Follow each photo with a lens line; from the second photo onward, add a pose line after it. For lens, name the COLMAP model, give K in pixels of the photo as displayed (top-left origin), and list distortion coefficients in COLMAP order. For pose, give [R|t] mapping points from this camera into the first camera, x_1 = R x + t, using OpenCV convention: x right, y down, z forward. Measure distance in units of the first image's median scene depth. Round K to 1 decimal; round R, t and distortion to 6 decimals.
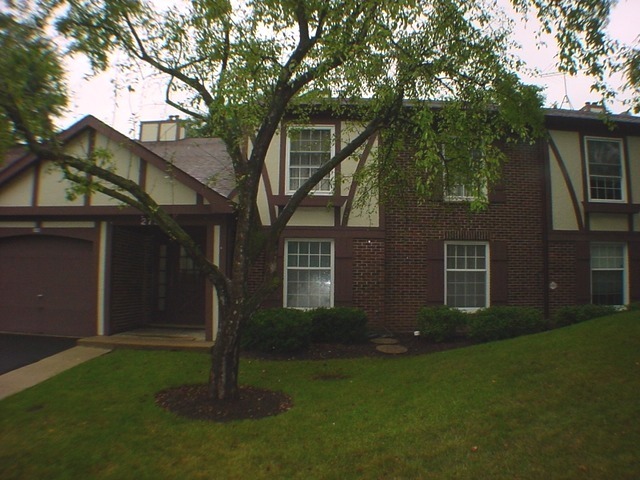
lens RADIAL K [[488.9, 0, 320.0], [0, 488.9, 240.0], [0, 0, 1]] dist [-0.252766, 0.096738]
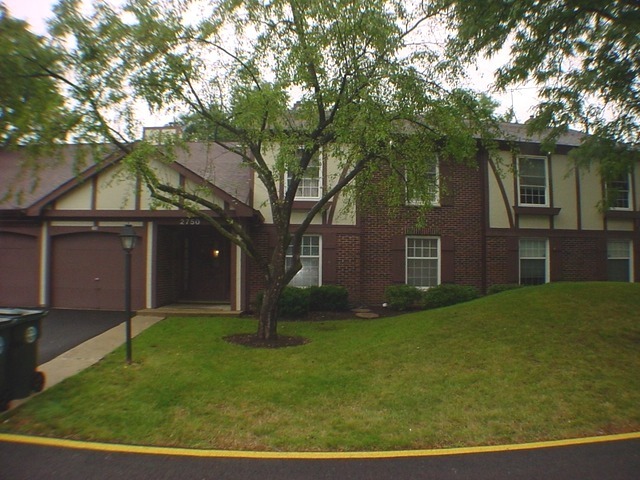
lens RADIAL K [[488.9, 0, 320.0], [0, 488.9, 240.0], [0, 0, 1]] dist [-0.252766, 0.096738]
pose [[0.997470, 0.001182, 0.071073, -0.076392], [-0.002961, 0.999685, 0.024927, -0.021194], [-0.071021, -0.025074, 0.997160, -0.338979]]
